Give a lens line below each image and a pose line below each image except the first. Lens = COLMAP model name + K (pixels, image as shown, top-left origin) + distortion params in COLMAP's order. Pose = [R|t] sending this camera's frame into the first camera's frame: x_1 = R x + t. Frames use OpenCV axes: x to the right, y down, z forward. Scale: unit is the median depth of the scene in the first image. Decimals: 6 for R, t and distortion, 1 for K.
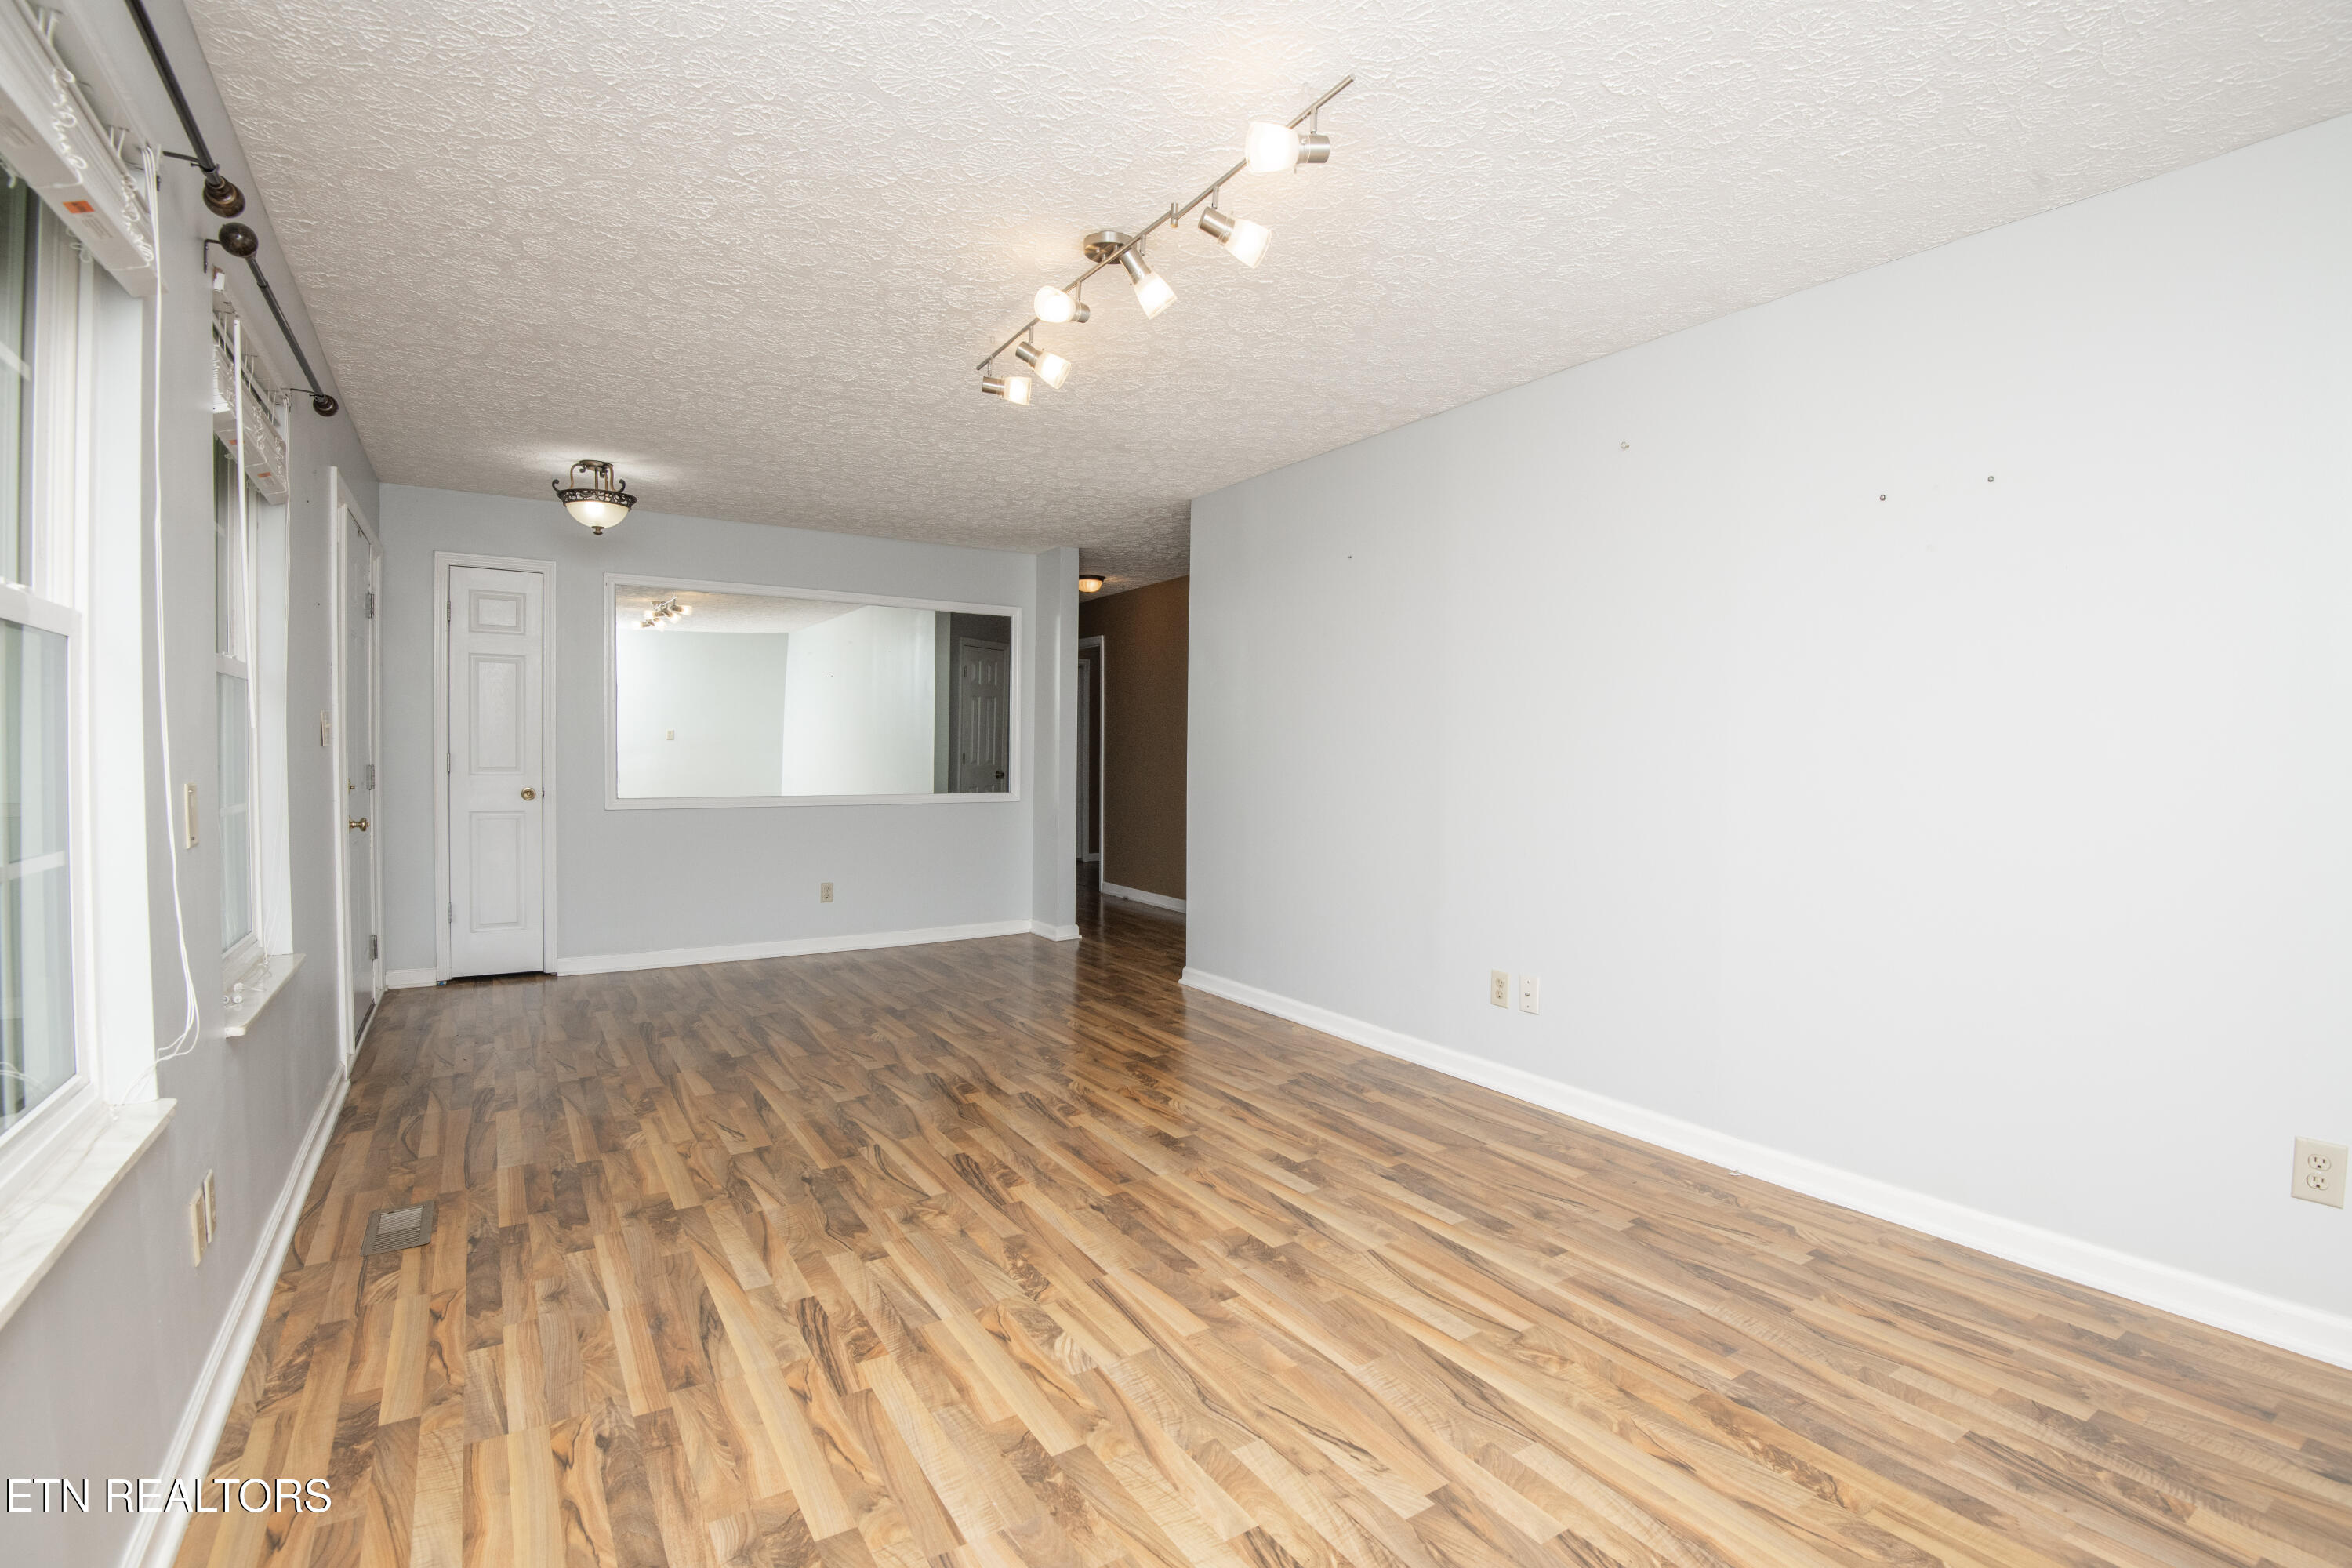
lens RADIAL K [[1090.3, 0, 1178.3], [0, 1090.3, 787.2], [0, 0, 1]] dist [-0.017841, -0.014277]
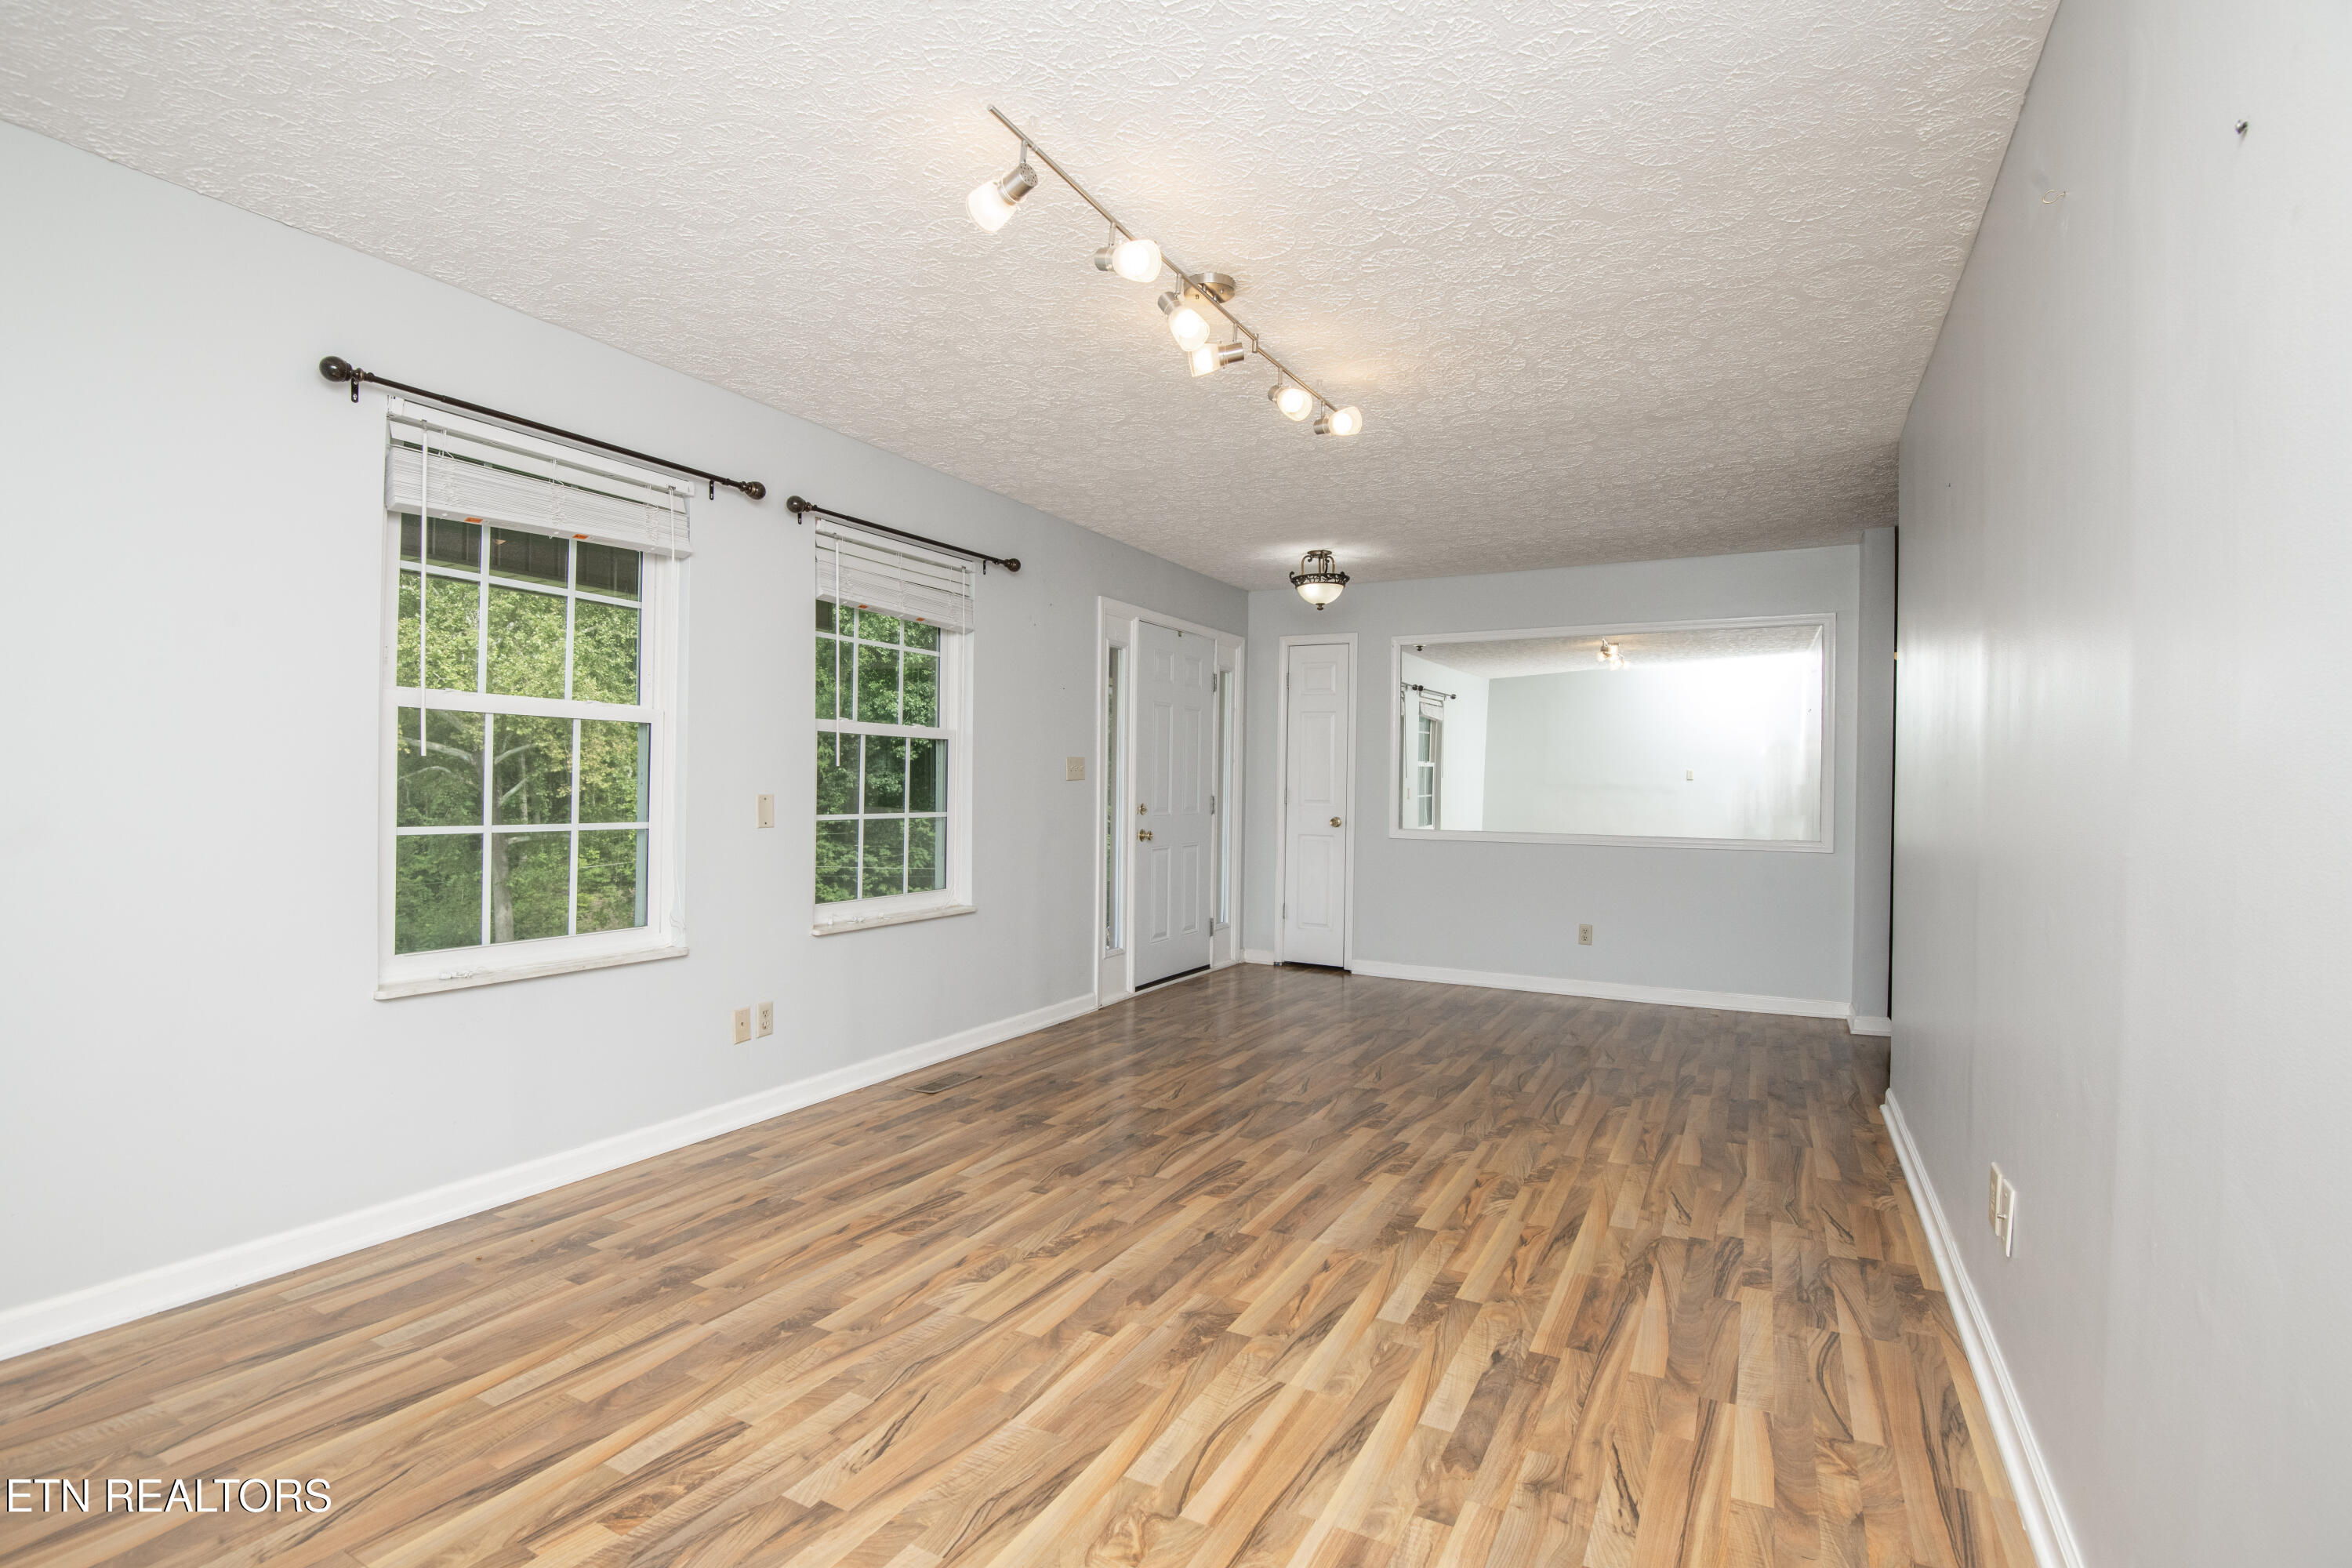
lens RADIAL K [[1090.3, 0, 1189.1], [0, 1090.3, 775.3], [0, 0, 1]] dist [-0.017841, -0.014277]
pose [[0.484627, -0.010377, -0.874659, 0.739710], [-0.036766, 0.998804, -0.032221, -0.001042], [0.873948, 0.047773, 0.483666, 0.450573]]
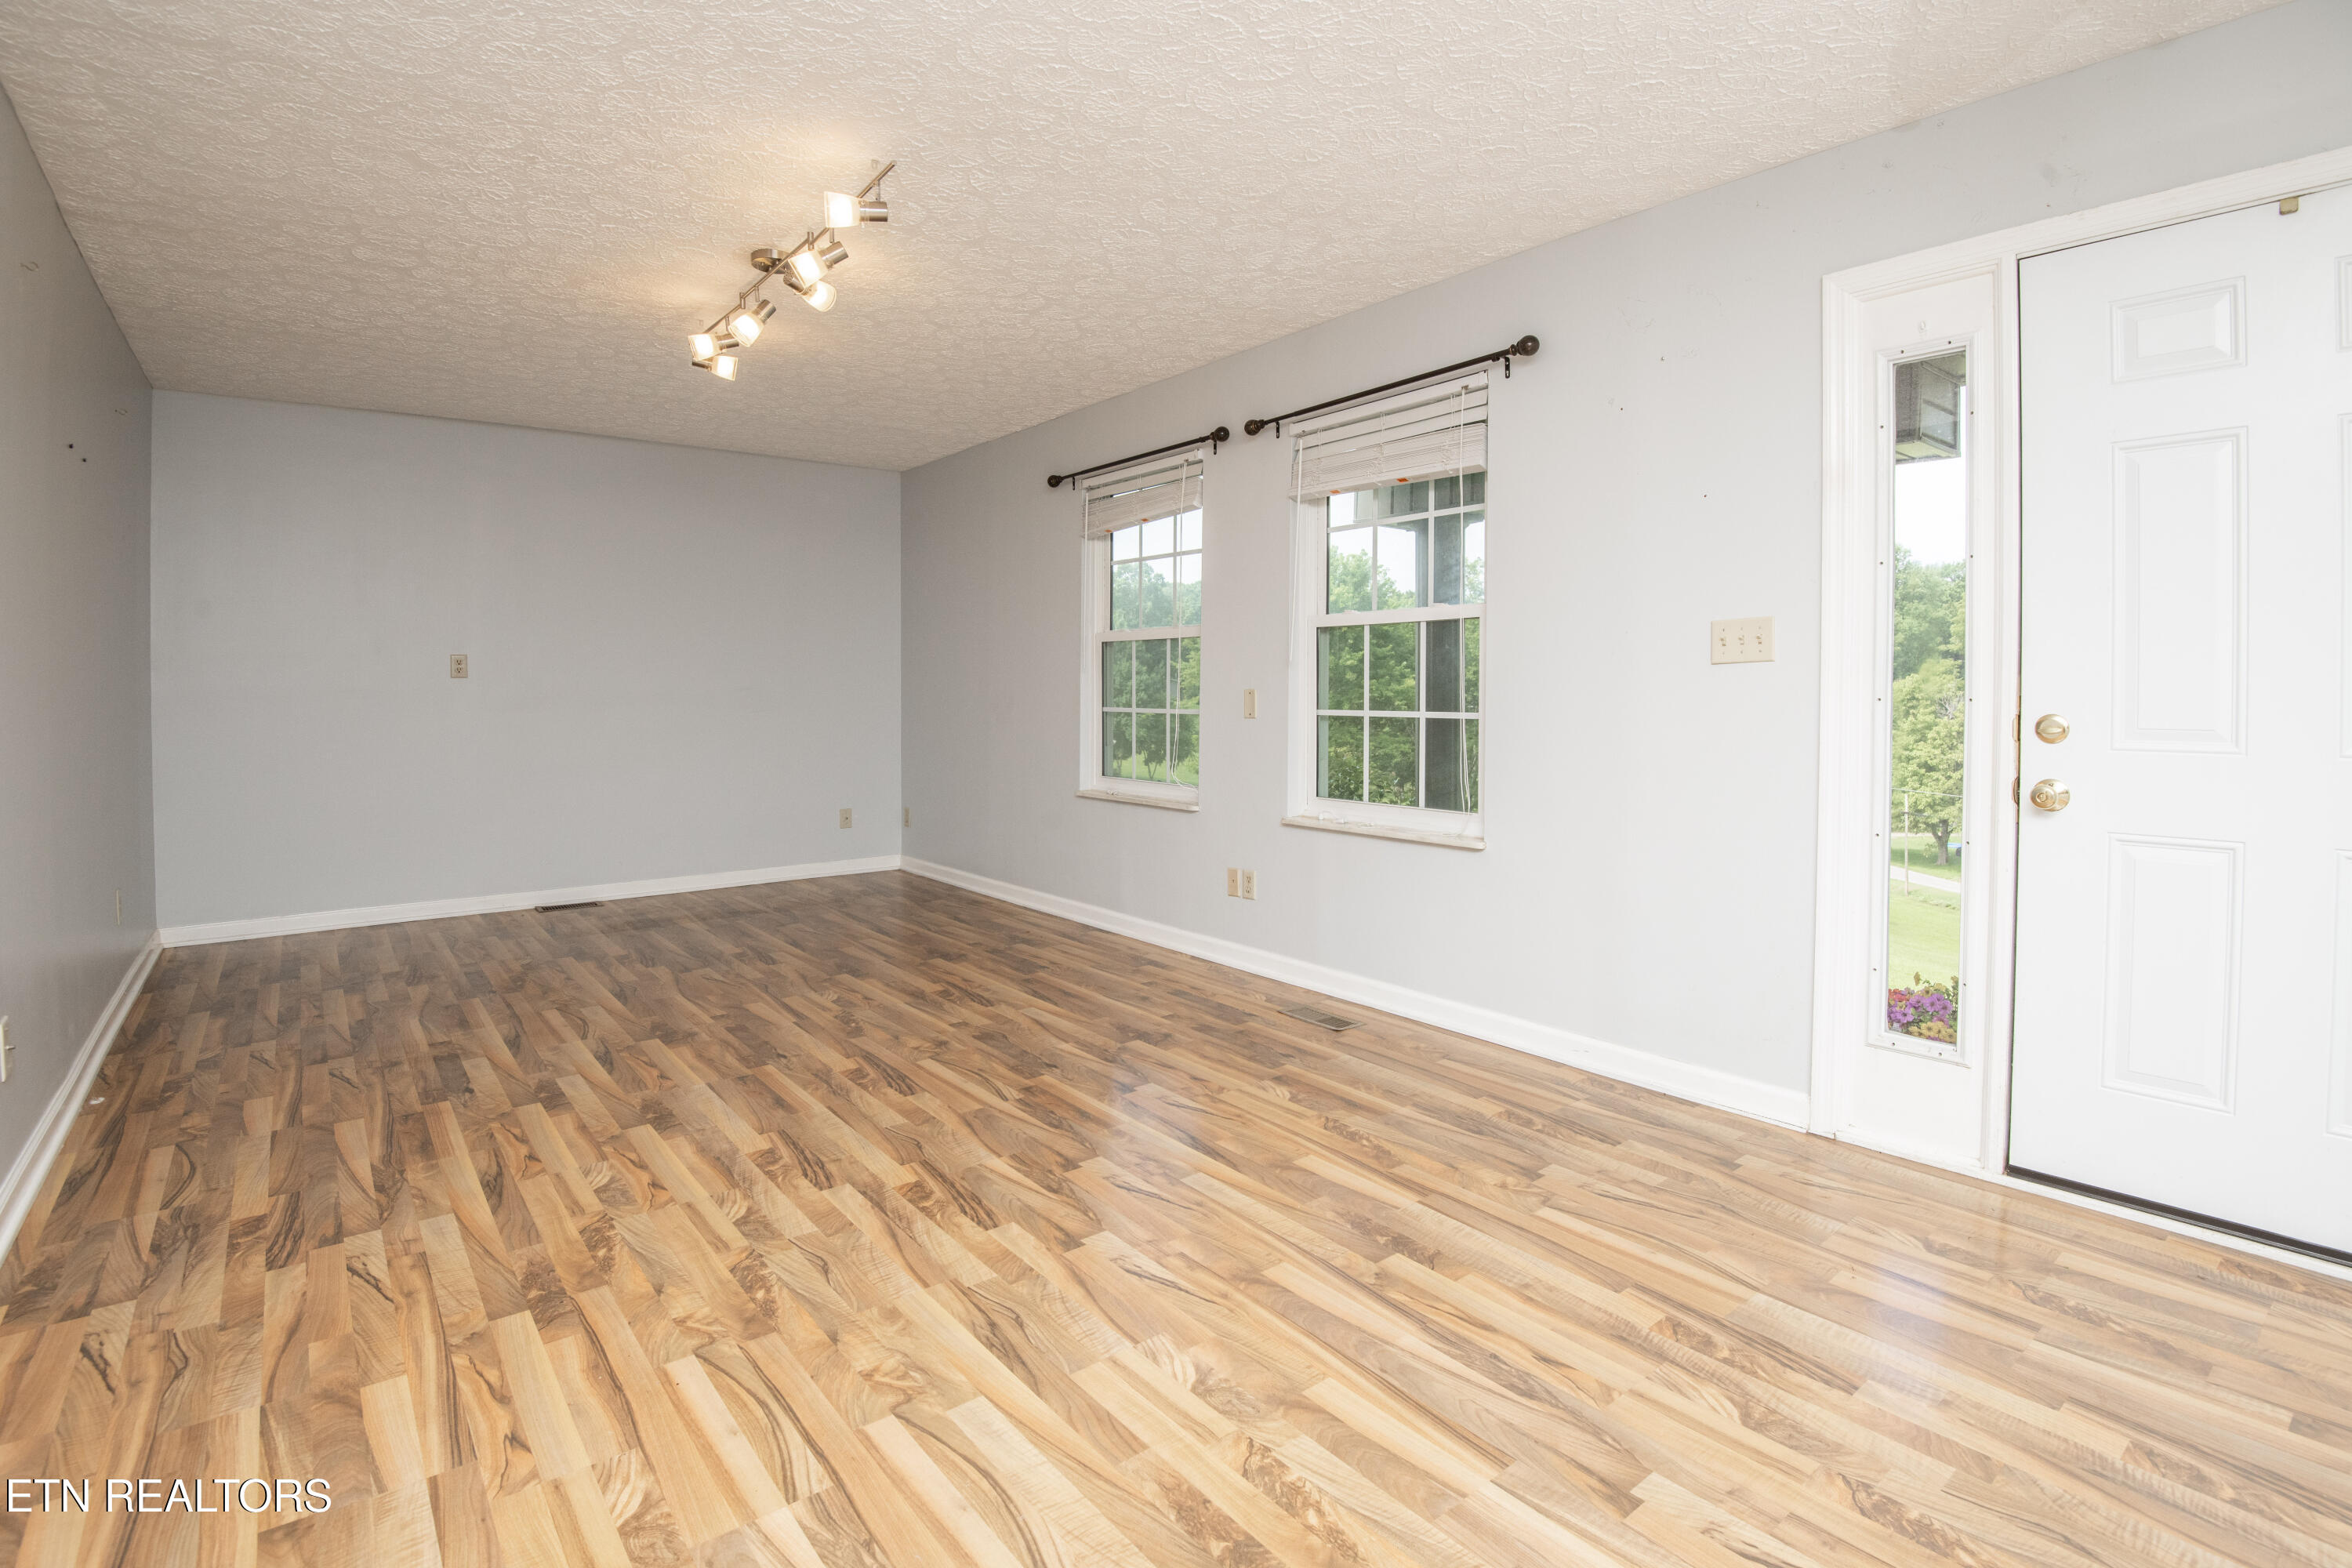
lens RADIAL K [[1090.3, 0, 1165.4], [0, 1090.3, 749.5], [0, 0, 1]] dist [-0.017841, -0.014277]
pose [[-0.995218, 0.001388, -0.097664, -0.346665], [-0.007529, 0.995834, 0.090876, -0.045129], [0.097384, 0.091177, -0.991062, 2.022629]]
